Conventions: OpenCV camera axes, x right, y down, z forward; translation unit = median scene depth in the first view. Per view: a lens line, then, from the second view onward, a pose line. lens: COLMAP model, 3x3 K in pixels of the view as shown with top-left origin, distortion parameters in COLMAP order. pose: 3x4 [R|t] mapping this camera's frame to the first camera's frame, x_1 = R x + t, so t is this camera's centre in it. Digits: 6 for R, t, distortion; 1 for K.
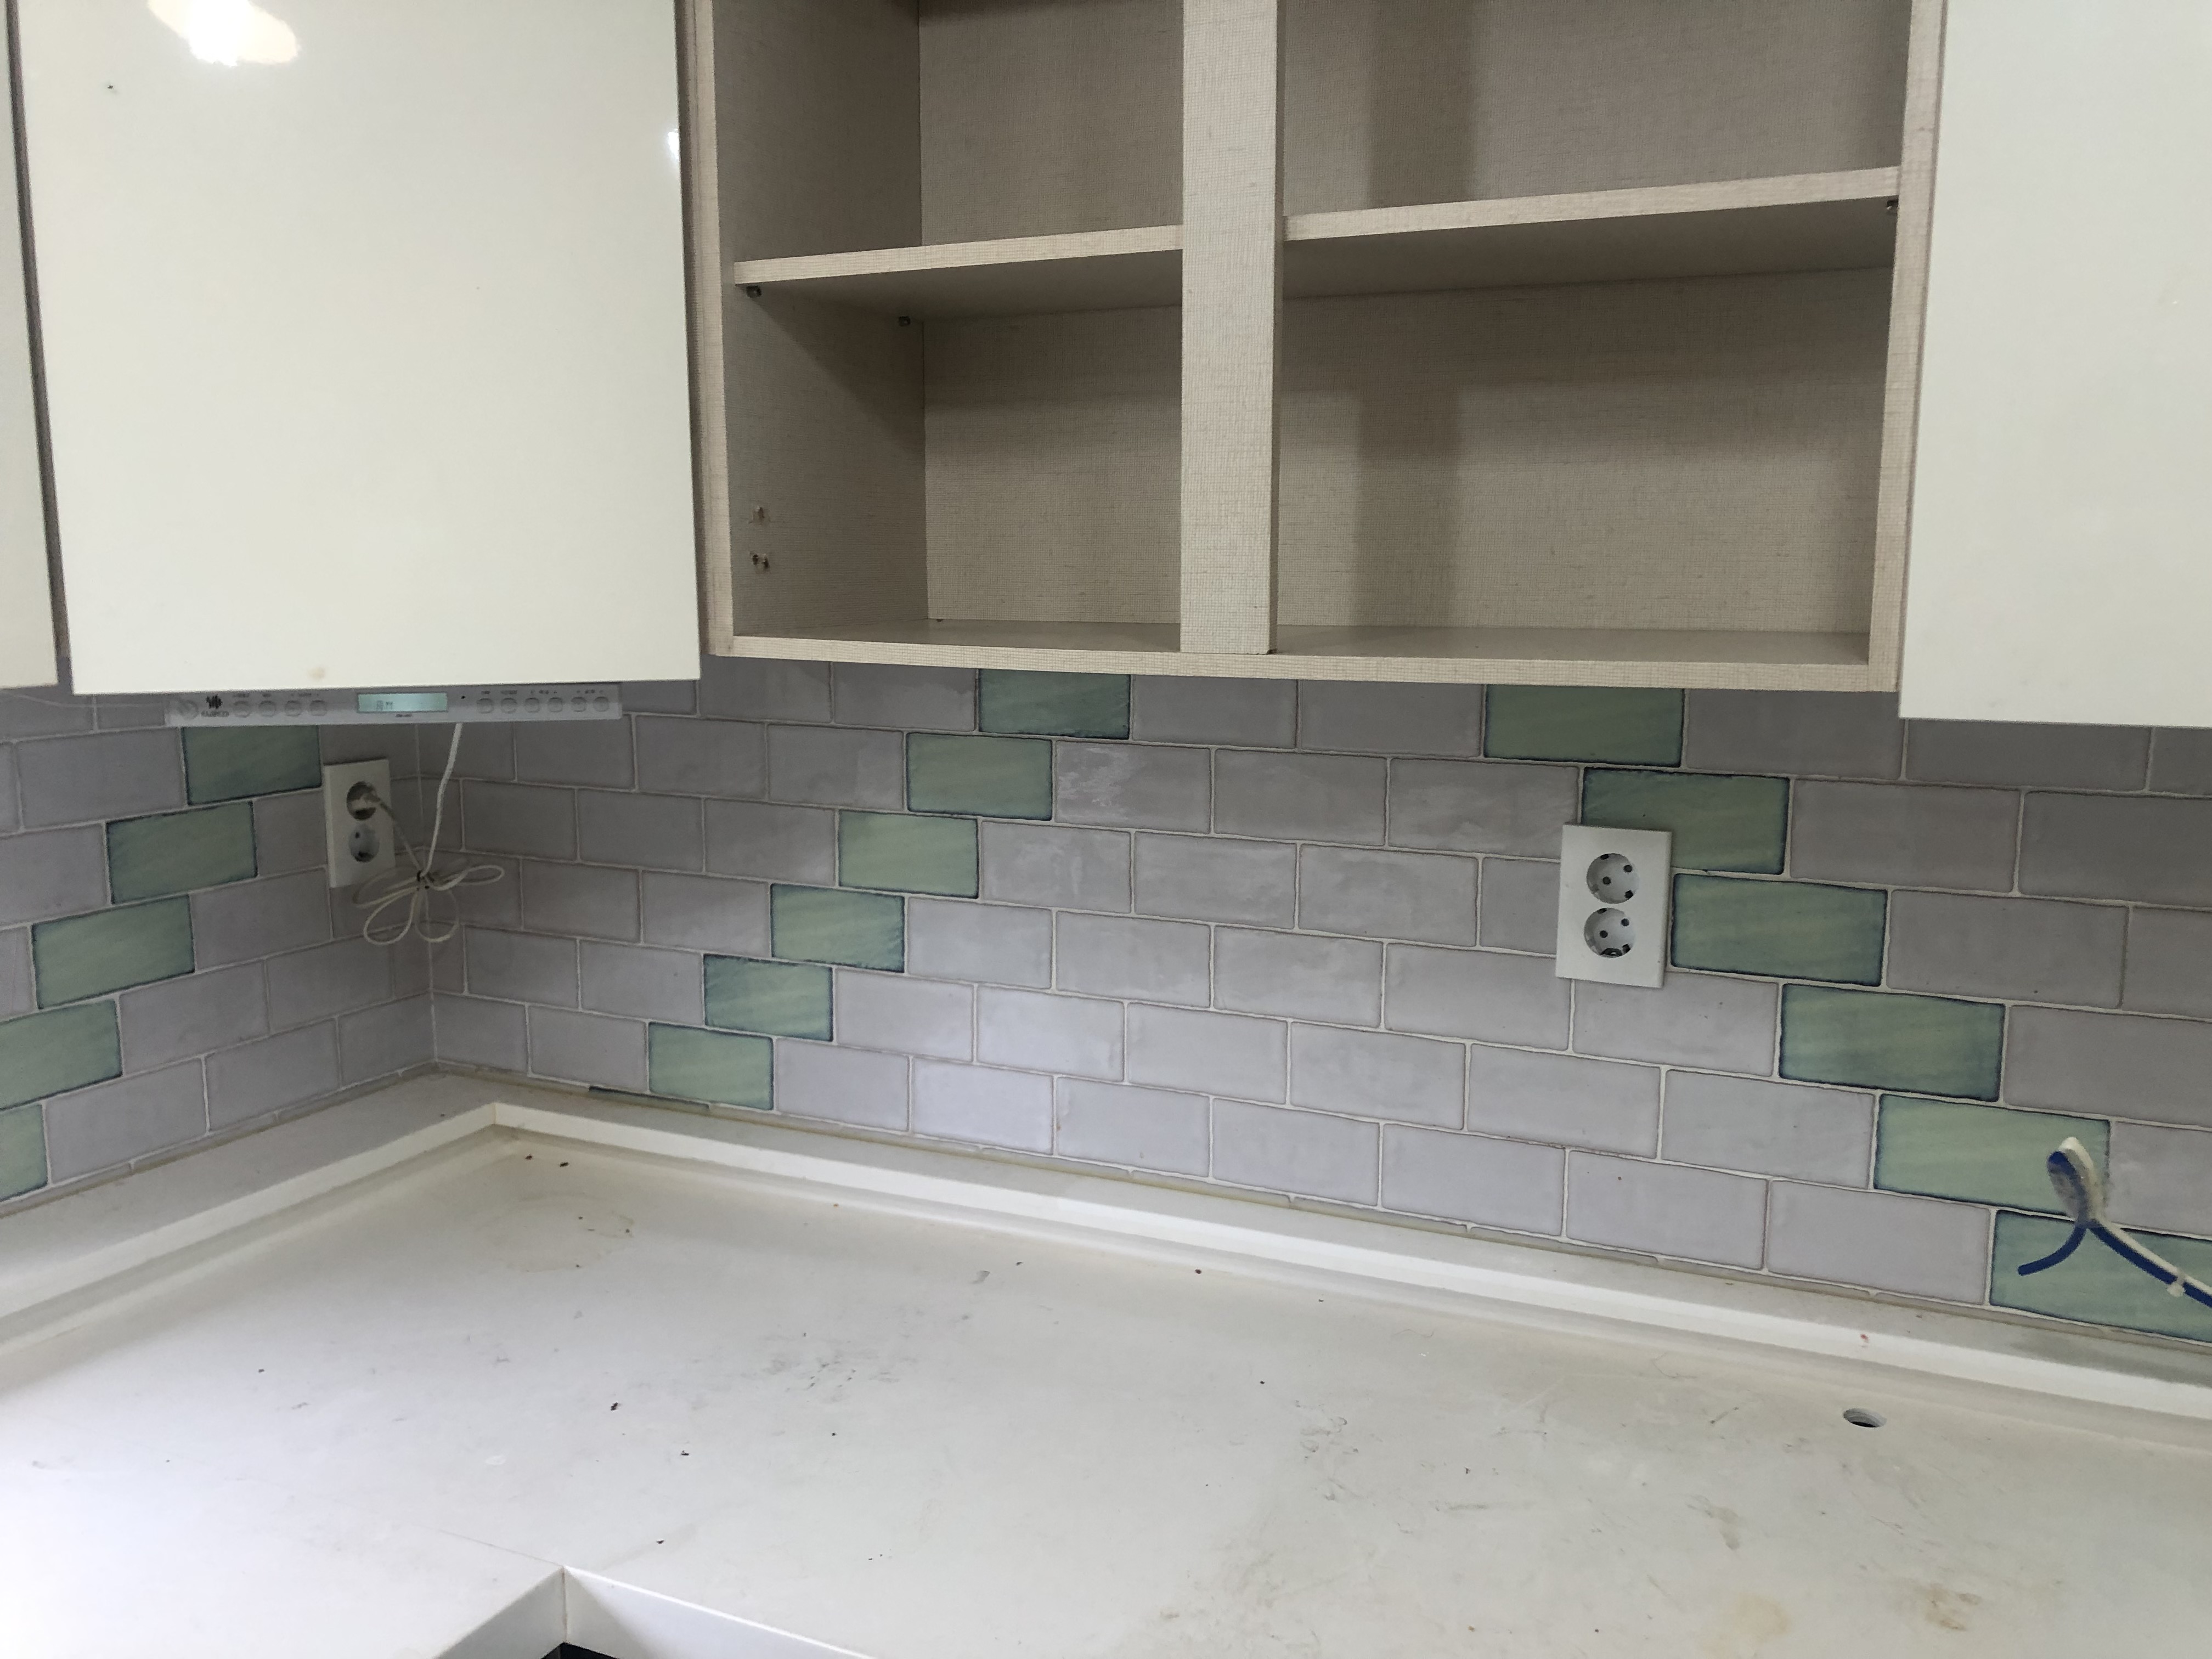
lens RADIAL K [[1791.5, 0, 1105.0], [0, 1791.5, 826.7], [0, 0, 1]] dist [0.012390, 0.002842]
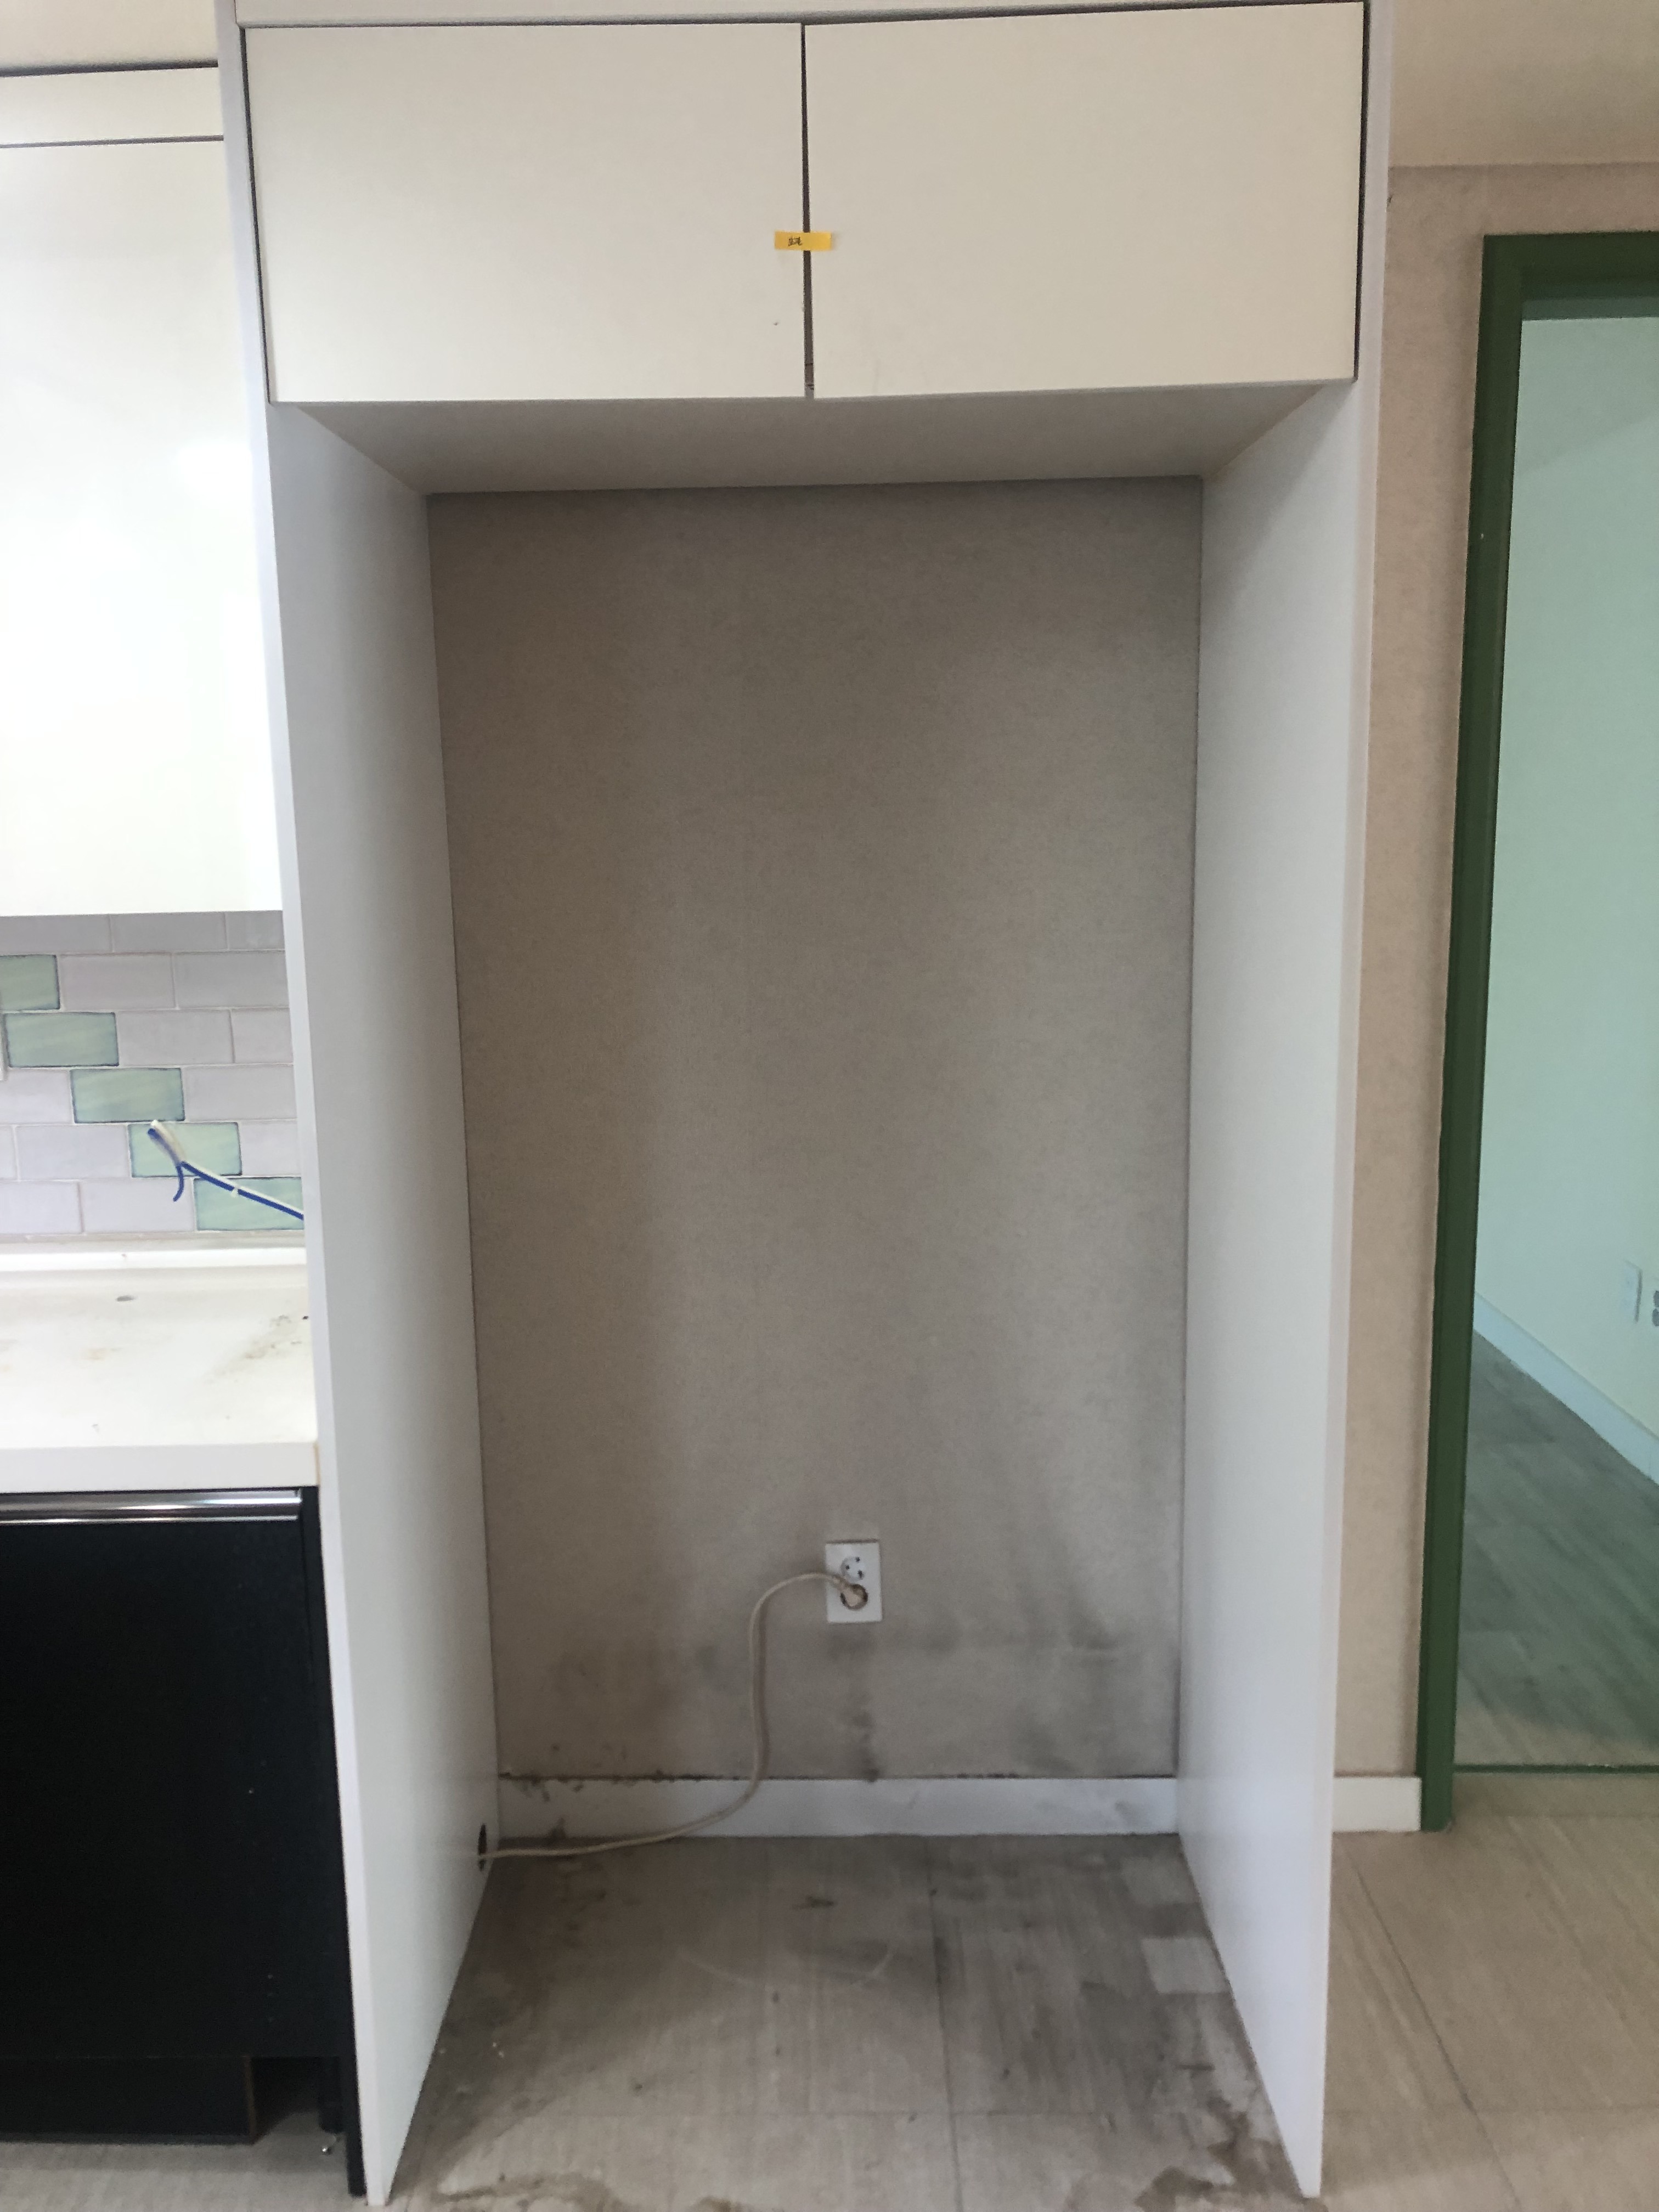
lens RADIAL K [[1791.5, 0, 829.7], [0, 1791.5, 1105.4], [0, 0, 1]] dist [0.012390, 0.002842]
pose [[0.907758, -0.094508, 0.408709, 0.332616], [0.085953, 0.995524, 0.039295, 0.117812], [-0.410593, -0.000540, 0.911819, -0.953430]]
